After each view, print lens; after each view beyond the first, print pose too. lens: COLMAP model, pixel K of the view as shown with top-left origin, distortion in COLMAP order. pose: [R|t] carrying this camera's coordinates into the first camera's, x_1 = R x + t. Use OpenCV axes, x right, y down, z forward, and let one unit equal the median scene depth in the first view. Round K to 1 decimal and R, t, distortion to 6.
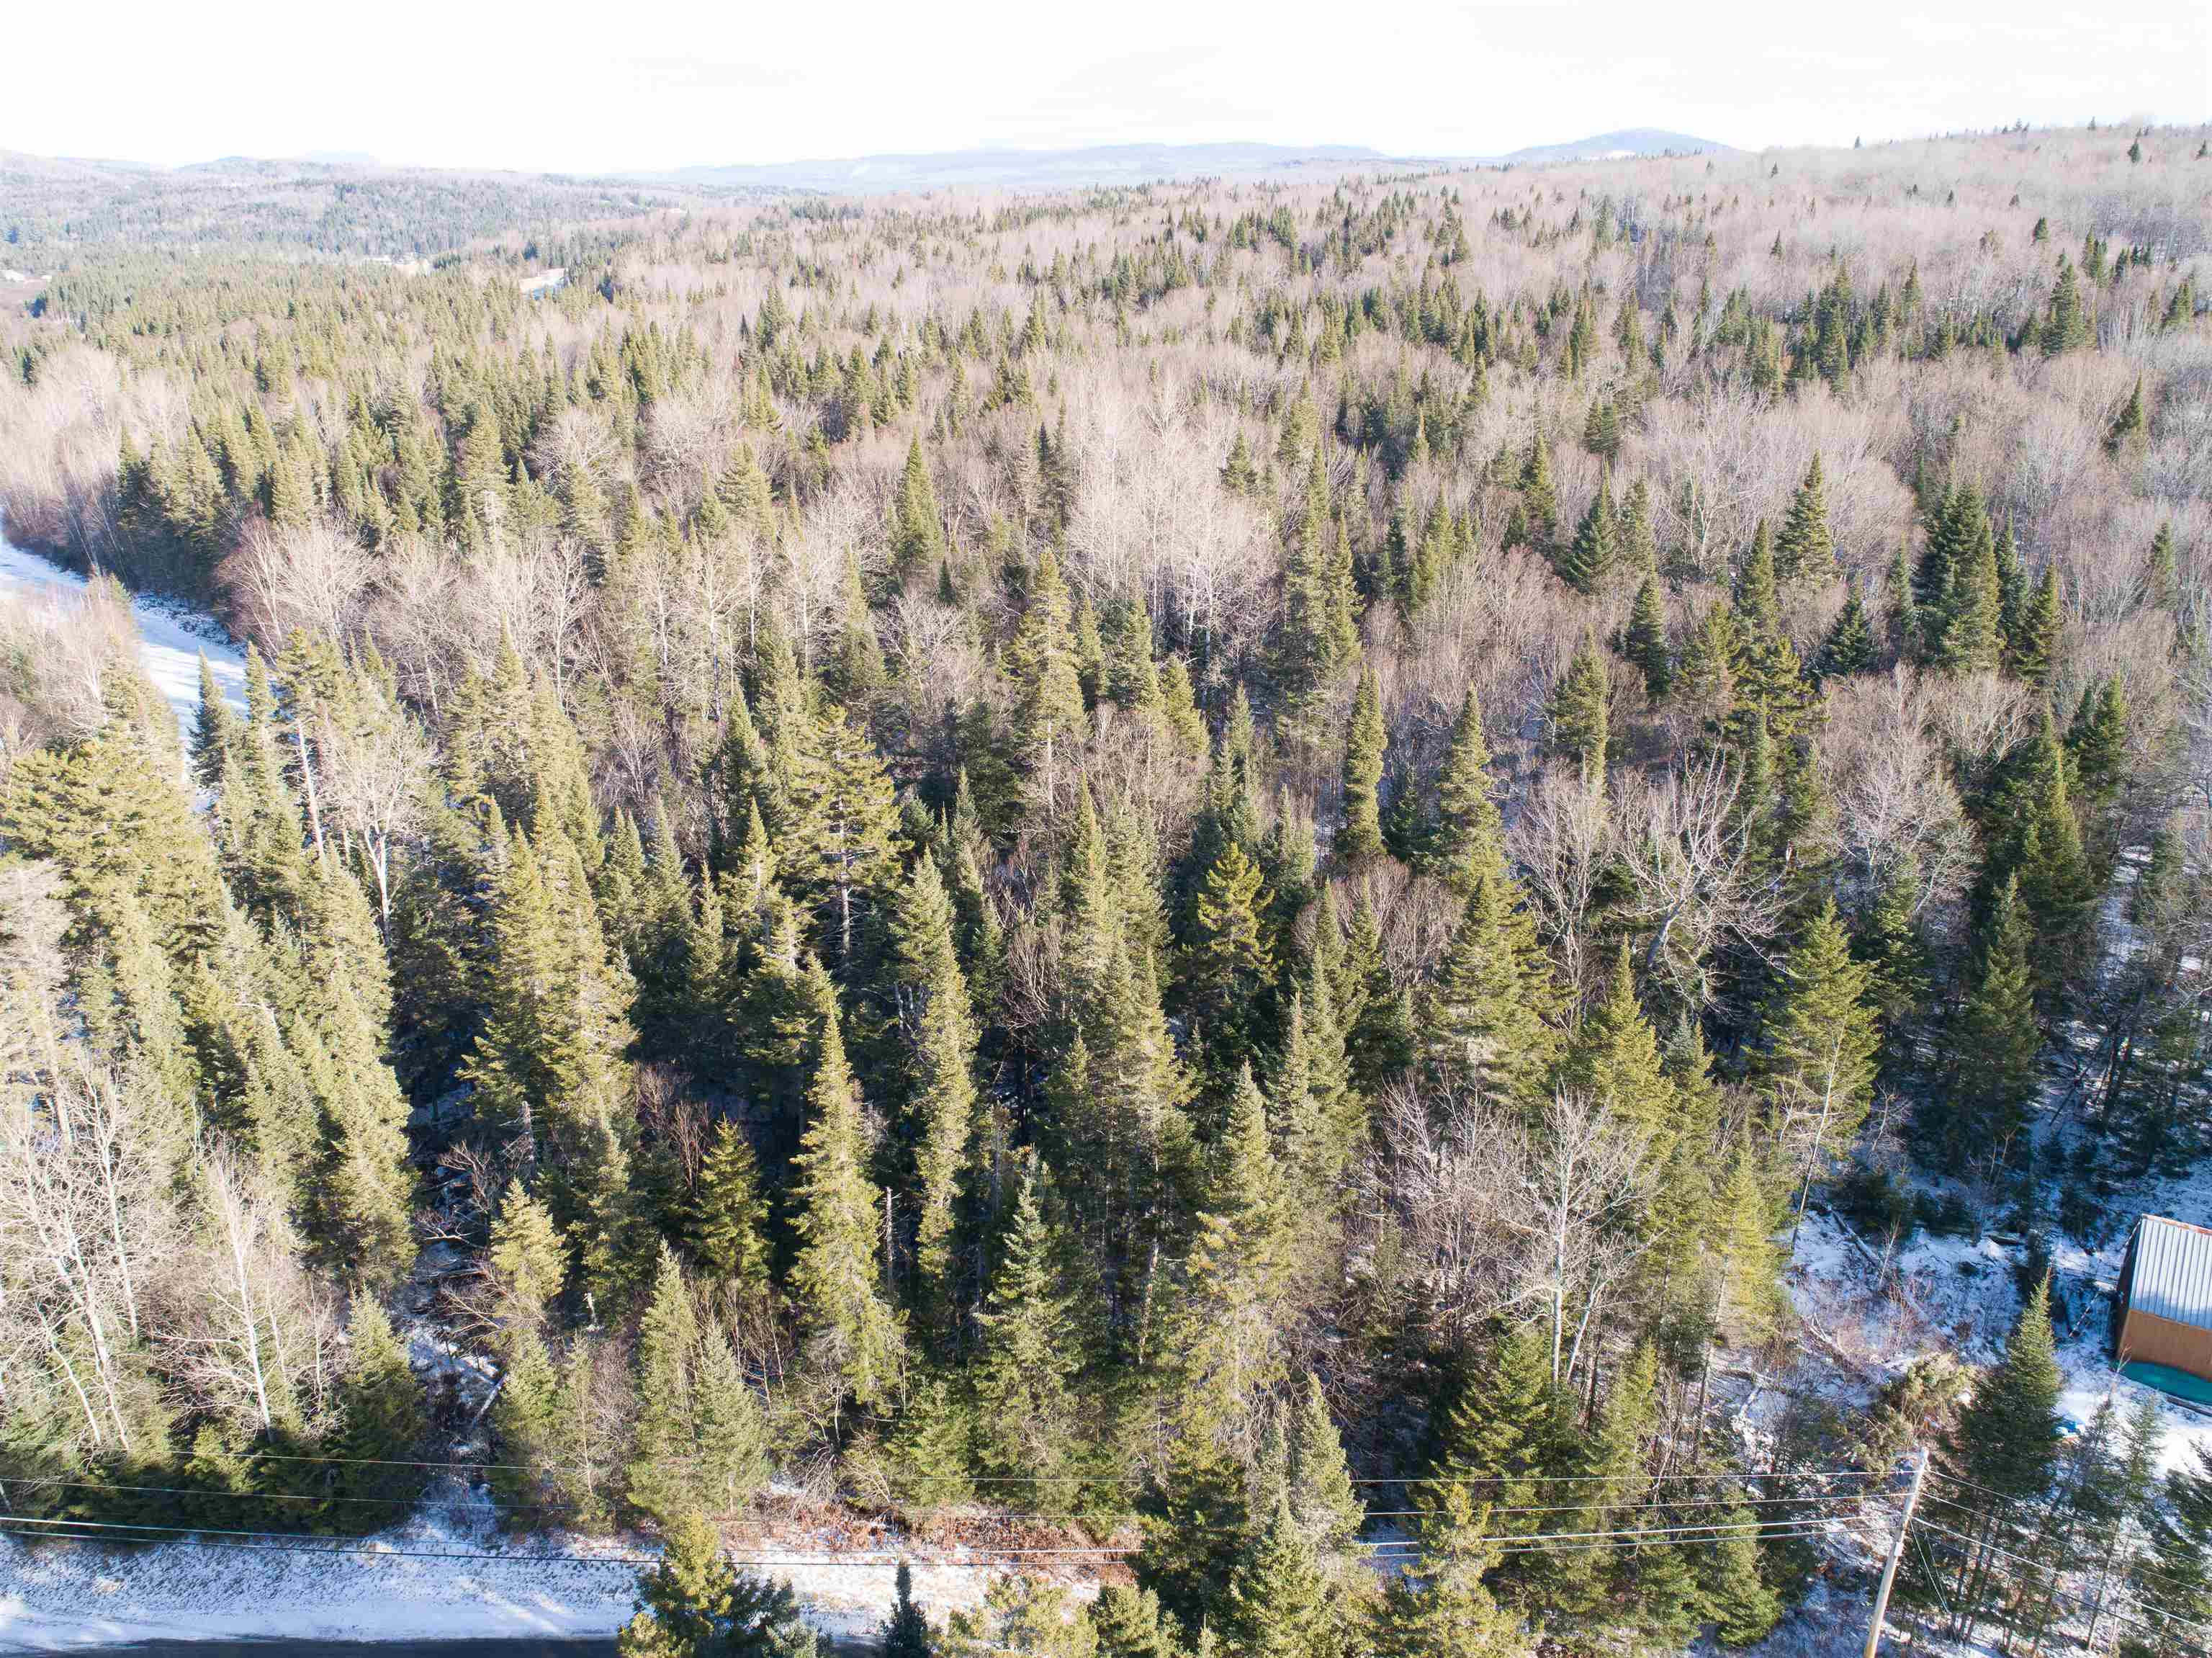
lens RADIAL K [[1660.5, 0, 1105.7], [0, 1660.5, 822.1], [0, 0, 1]] dist [-0.026828, 0.008548]
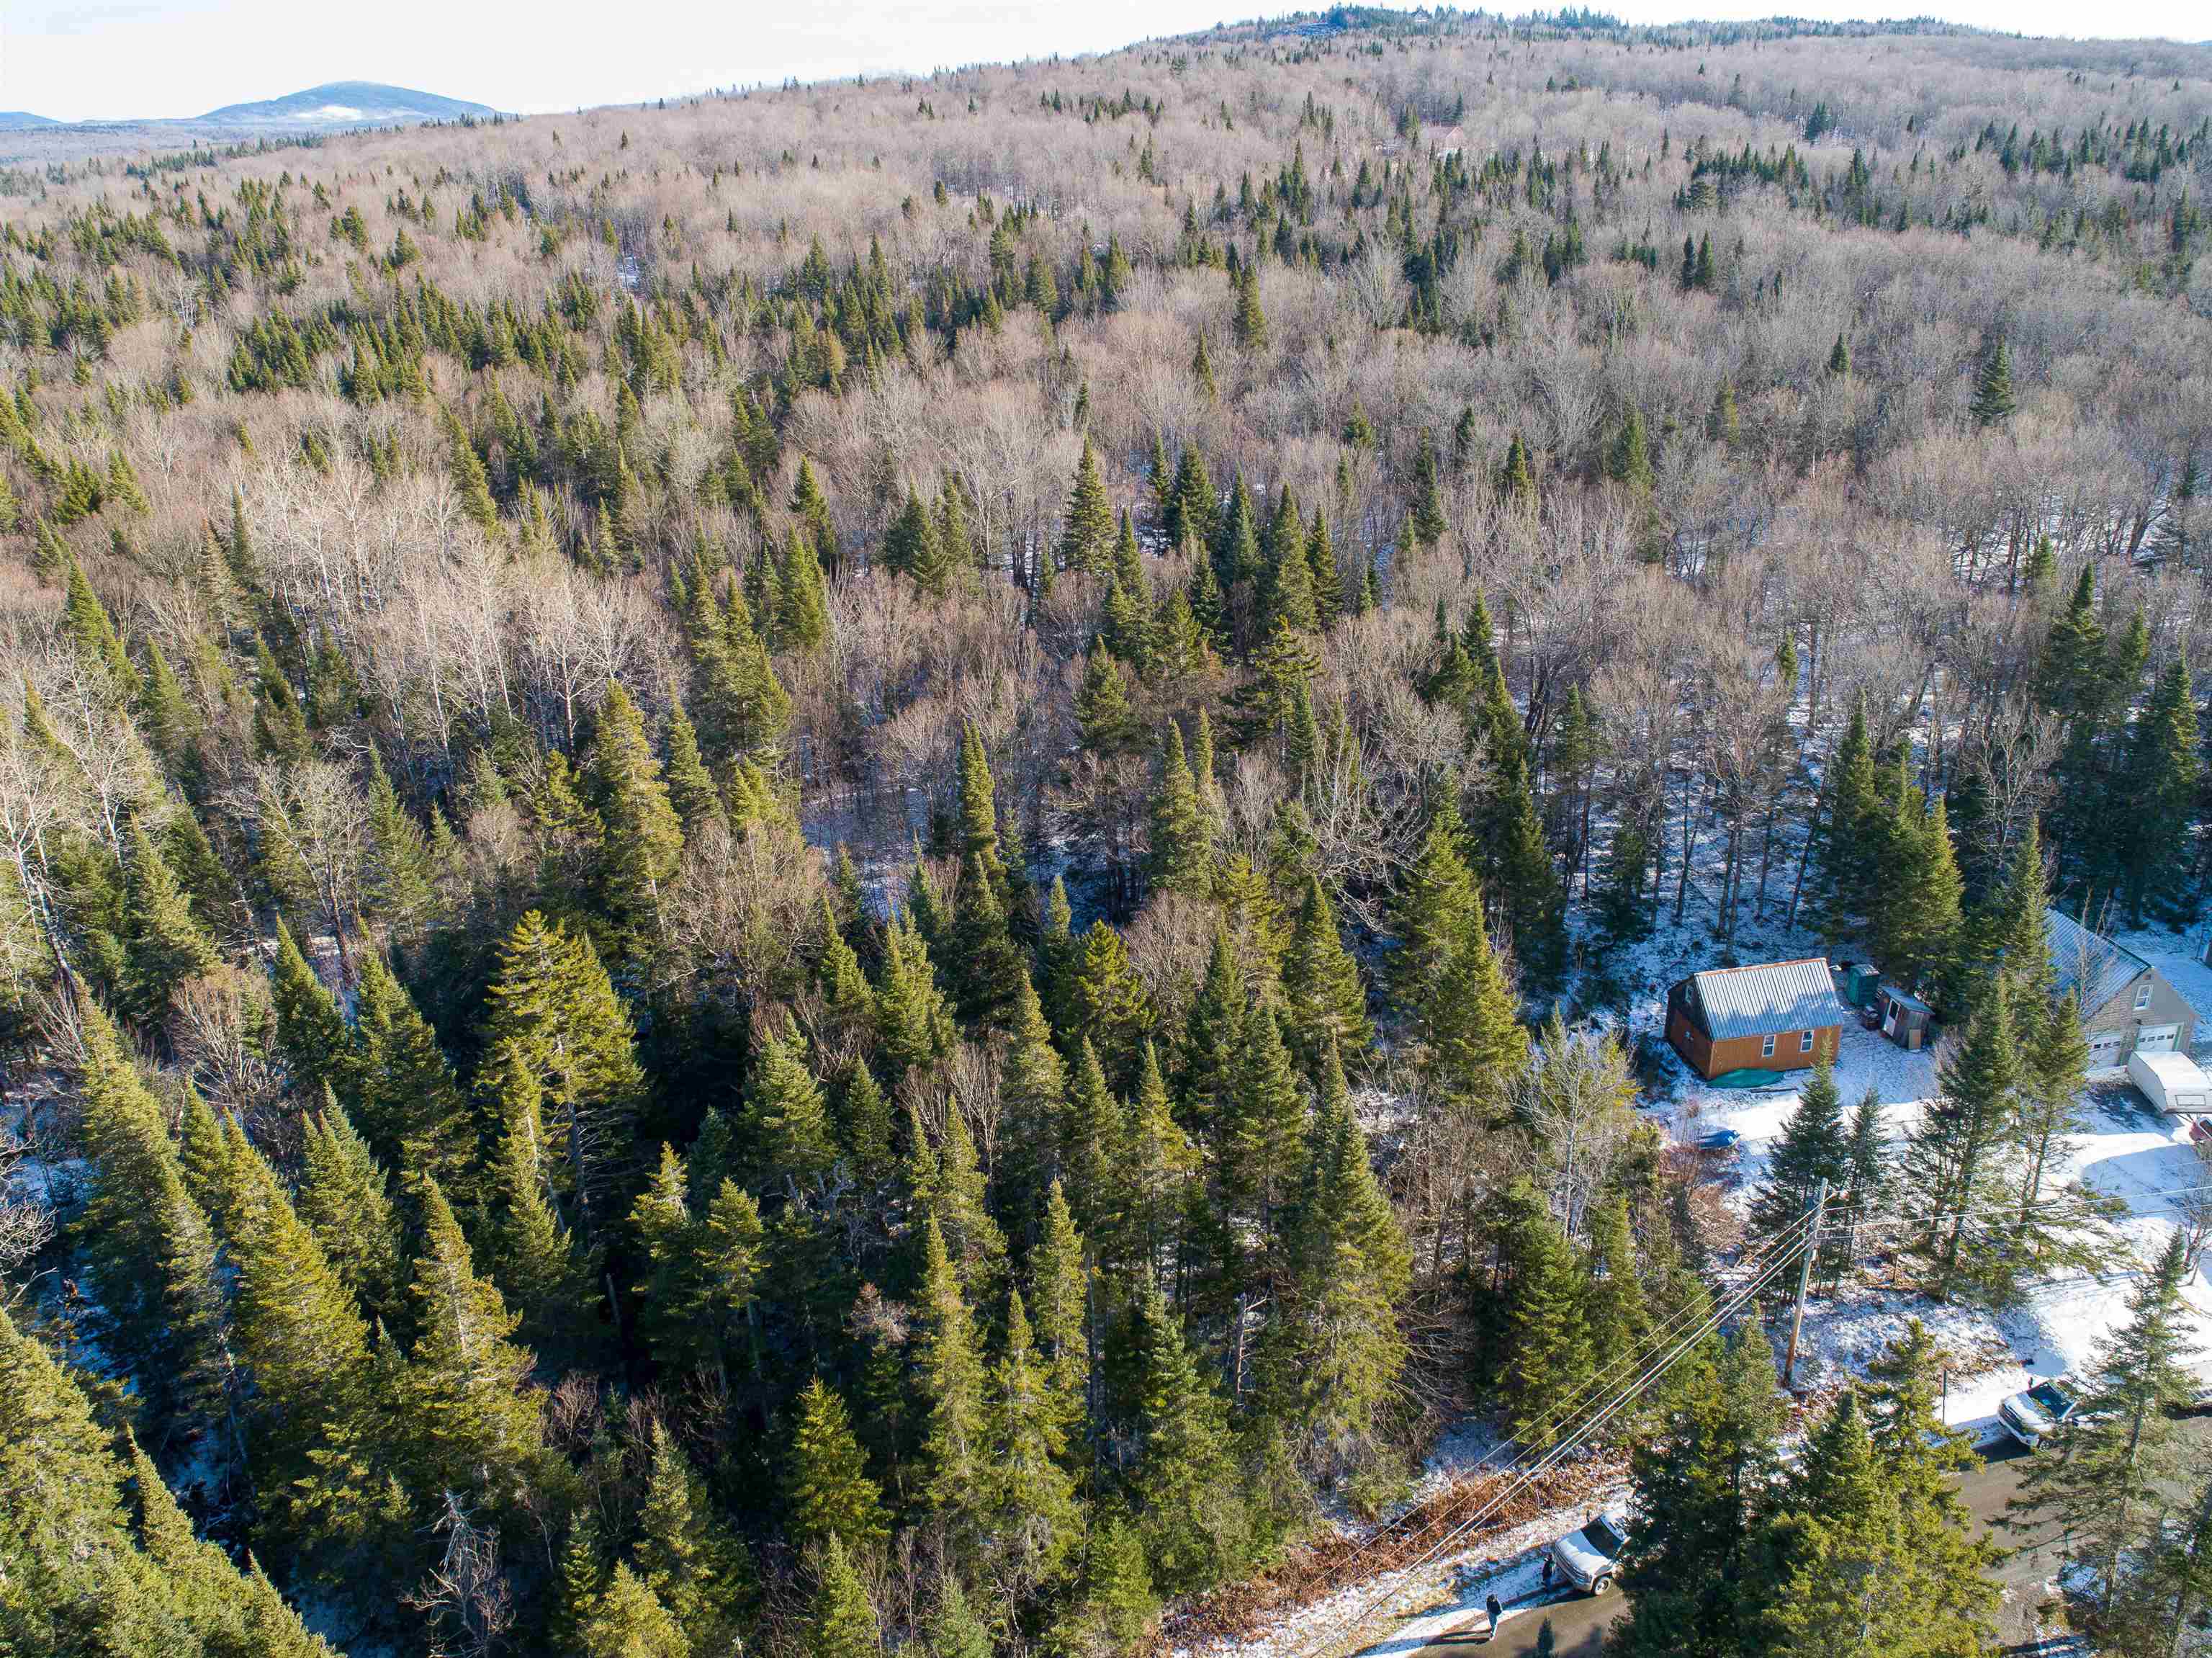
lens RADIAL K [[1660.5, 0, 1104.6], [0, 1660.5, 823.1], [0, 0, 1]] dist [-0.026828, 0.008548]
pose [[0.771857, -0.272853, 0.574271, -0.434488], [0.257520, 0.959992, 0.109997, -0.138090], [-0.581309, 0.062984, 0.811242, 0.122193]]
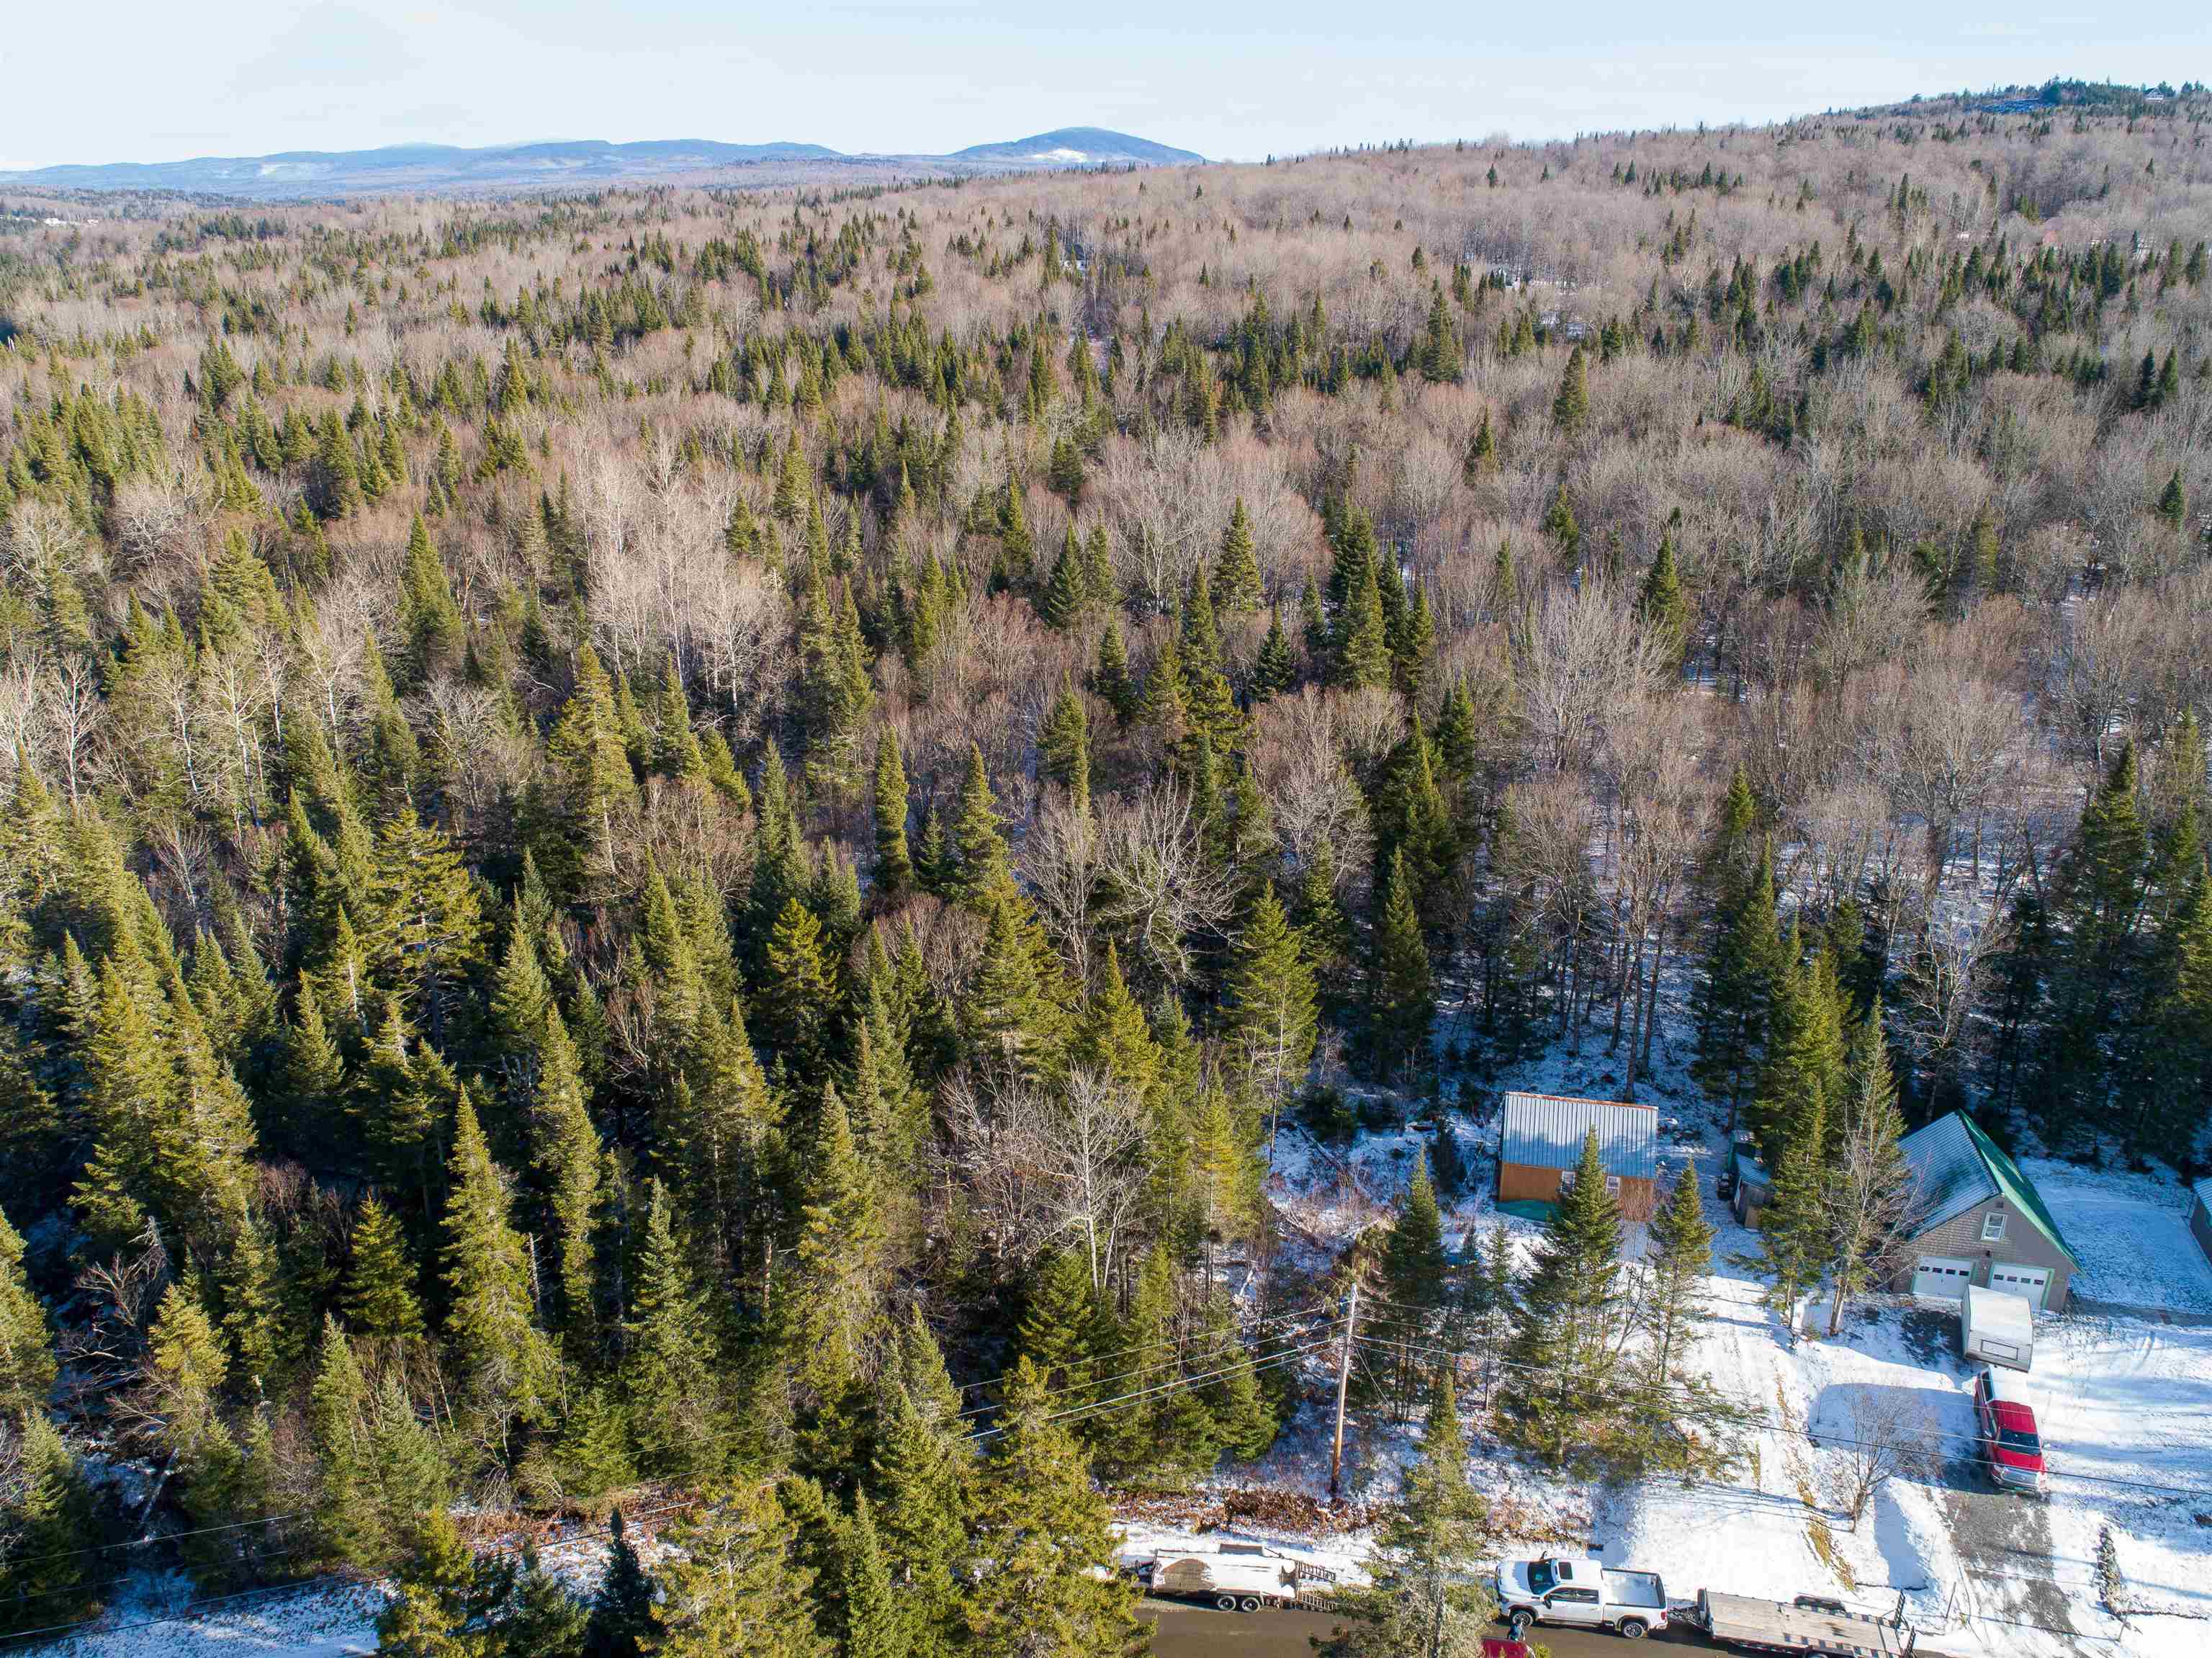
lens RADIAL K [[1660.5, 0, 1105.4], [0, 1660.5, 823.1], [0, 0, 1]] dist [-0.026828, 0.008548]
pose [[0.953868, -0.107358, 0.280375, -0.031671], [0.106876, 0.994126, 0.017054, -0.031774], [-0.280559, 0.013698, 0.959739, -0.176437]]
